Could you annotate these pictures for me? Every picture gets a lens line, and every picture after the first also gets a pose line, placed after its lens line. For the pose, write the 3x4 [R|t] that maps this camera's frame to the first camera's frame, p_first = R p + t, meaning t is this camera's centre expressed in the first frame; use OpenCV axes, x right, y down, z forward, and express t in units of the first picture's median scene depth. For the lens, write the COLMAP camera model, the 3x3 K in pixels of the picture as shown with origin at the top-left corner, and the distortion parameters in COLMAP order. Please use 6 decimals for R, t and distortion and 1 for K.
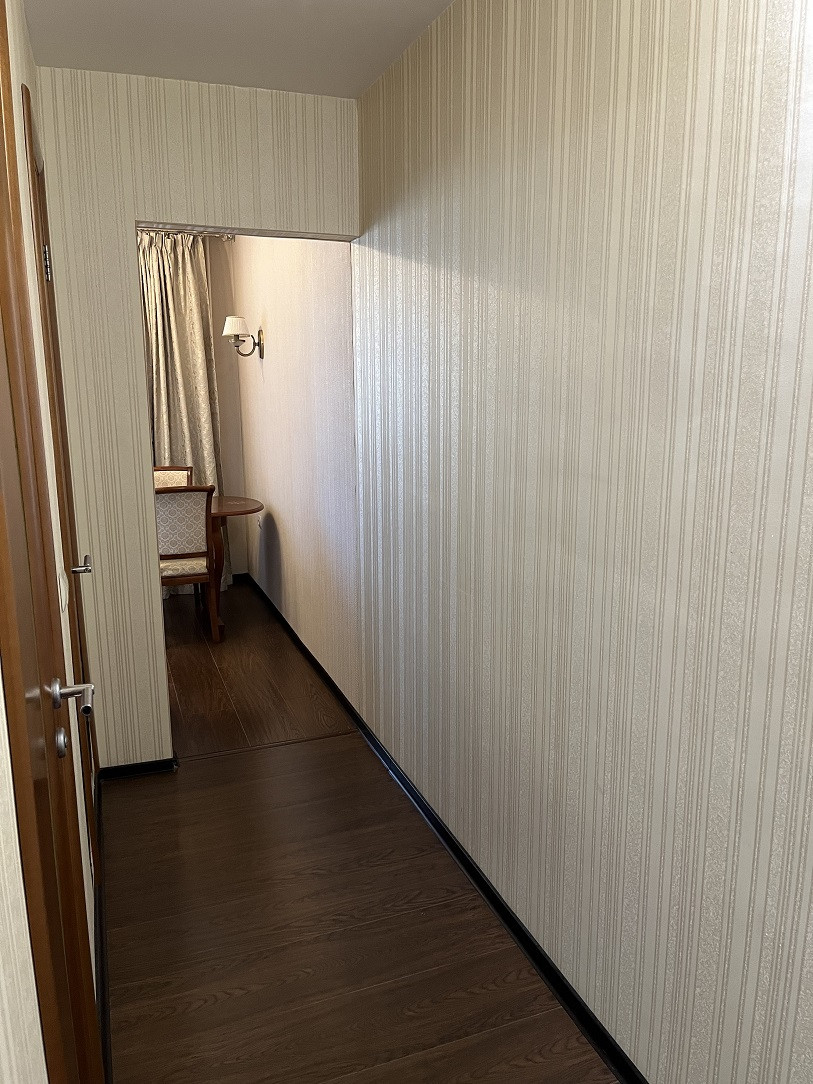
lens RADIAL K [[812.6, 0, 403.2], [0, 812.6, 541.1], [0, 0, 1]] dist [0.076557, -0.093196]
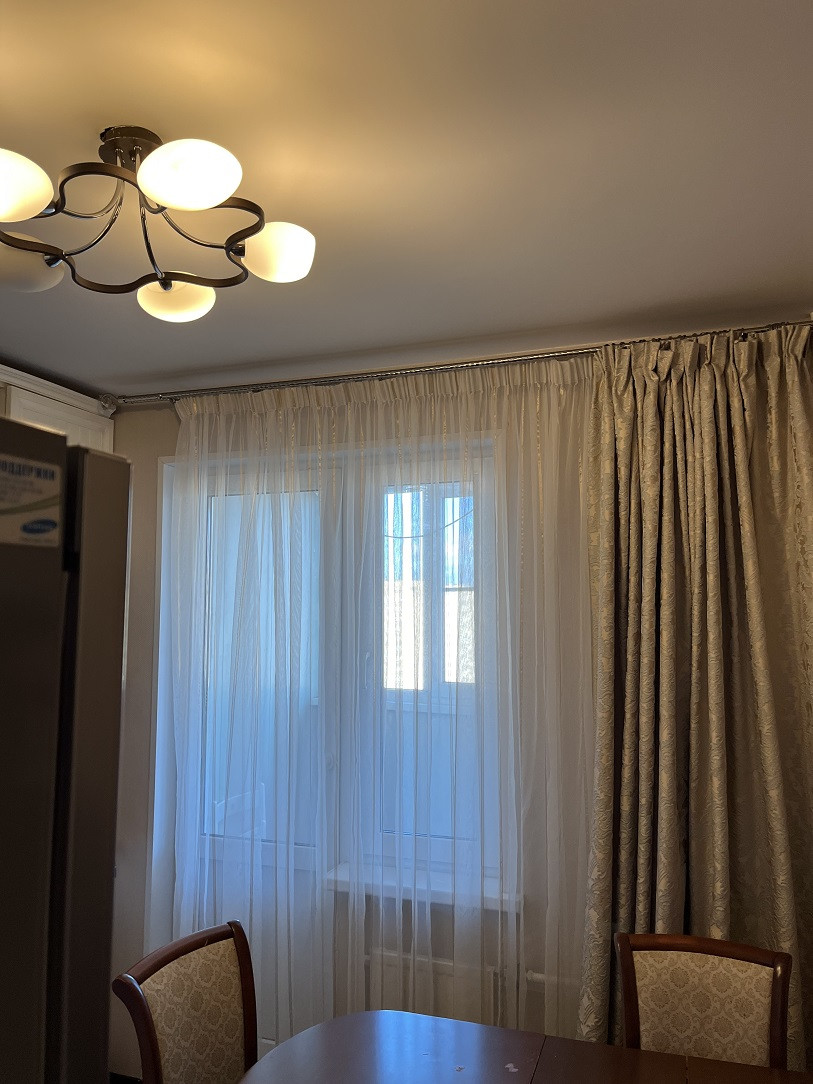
lens RADIAL K [[812.6, 0, 402.6], [0, 812.6, 539.9], [0, 0, 1]] dist [0.076557, -0.093196]
pose [[0.763451, -0.051539, -0.643806, -0.154537], [-0.129571, 0.964324, -0.230848, -0.154943], [0.632735, 0.259659, 0.729537, 0.612007]]
